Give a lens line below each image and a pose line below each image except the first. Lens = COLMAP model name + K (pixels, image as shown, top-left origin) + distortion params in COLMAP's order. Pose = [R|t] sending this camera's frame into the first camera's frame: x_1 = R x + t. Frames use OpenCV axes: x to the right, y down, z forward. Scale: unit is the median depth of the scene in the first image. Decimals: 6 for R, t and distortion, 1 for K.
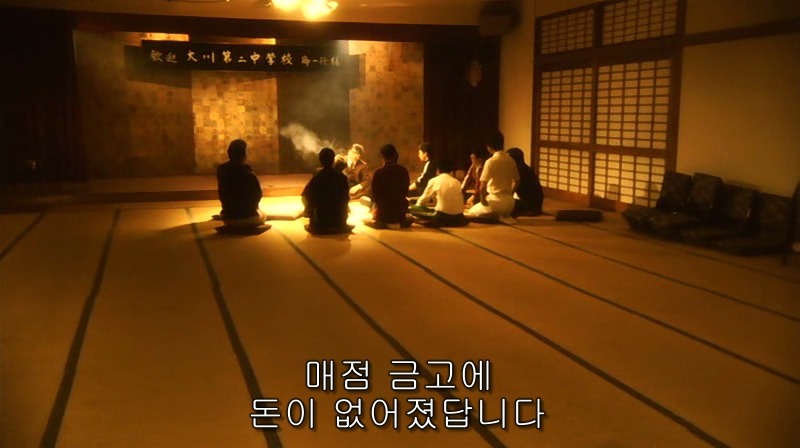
lens RADIAL K [[702.2, 0, 400.0], [0, 702.2, 224.0], [0, 0, 1]] dist [-0.011056, 0.113716]
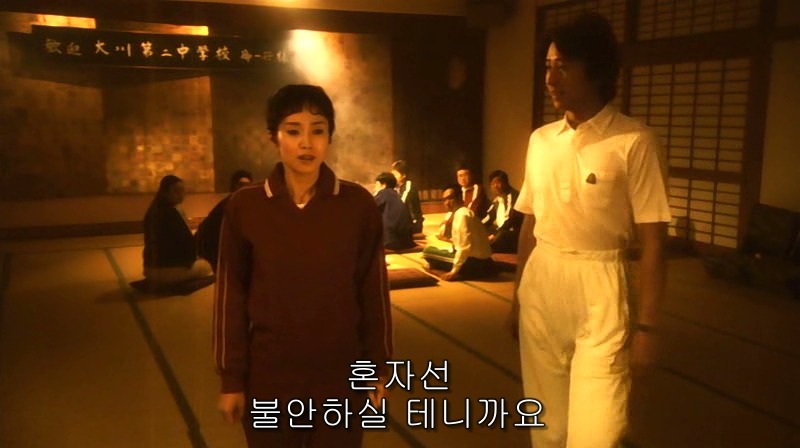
lens RADIAL K [[702.2, 0, 400.0], [0, 702.2, 224.0], [0, 0, 1]] dist [-0.011056, 0.113716]
pose [[0.991683, -0.017857, 0.127459, -0.067251], [0.017496, 0.999839, 0.003949, -0.037710], [-0.127509, -0.001686, 0.991836, 0.170504]]
